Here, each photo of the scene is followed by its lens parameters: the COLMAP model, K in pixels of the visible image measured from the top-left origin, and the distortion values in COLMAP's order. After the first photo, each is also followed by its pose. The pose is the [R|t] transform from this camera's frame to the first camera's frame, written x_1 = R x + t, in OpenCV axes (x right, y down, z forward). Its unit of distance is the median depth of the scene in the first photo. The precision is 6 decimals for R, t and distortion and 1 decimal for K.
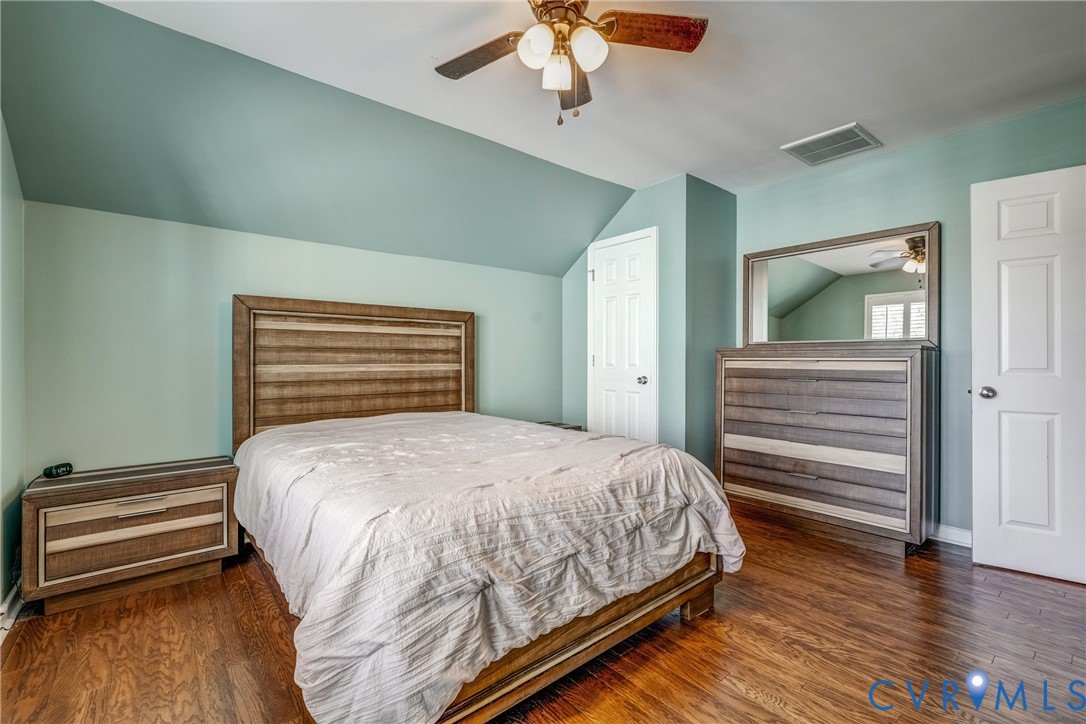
lens RADIAL K [[480.5, 0, 550.8], [0, 480.5, 356.0], [0, 0, 1]] dist [-0.000044, -0.000017]
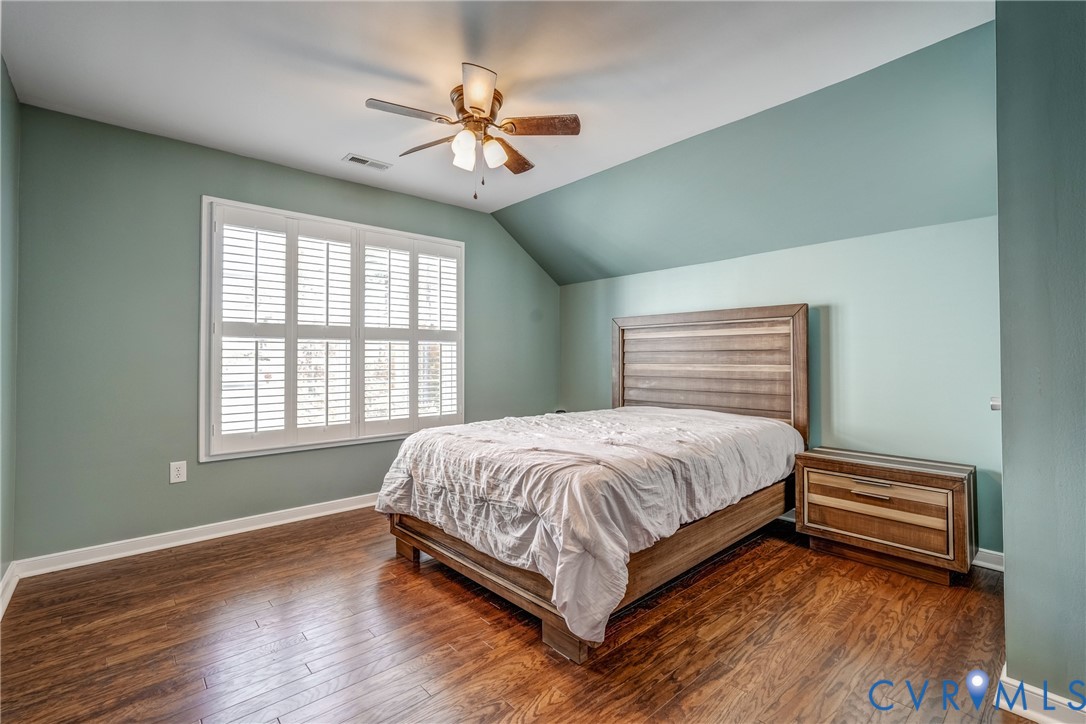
lens RADIAL K [[480.5, 0, 550.8], [0, 480.5, 356.0], [0, 0, 1]] dist [-0.000044, -0.000017]
pose [[0.047693, -0.006792, -0.998839, 0.748174], [0.007935, 0.999948, -0.006421, 0.002289], [0.998831, -0.007620, 0.047744, 0.595794]]
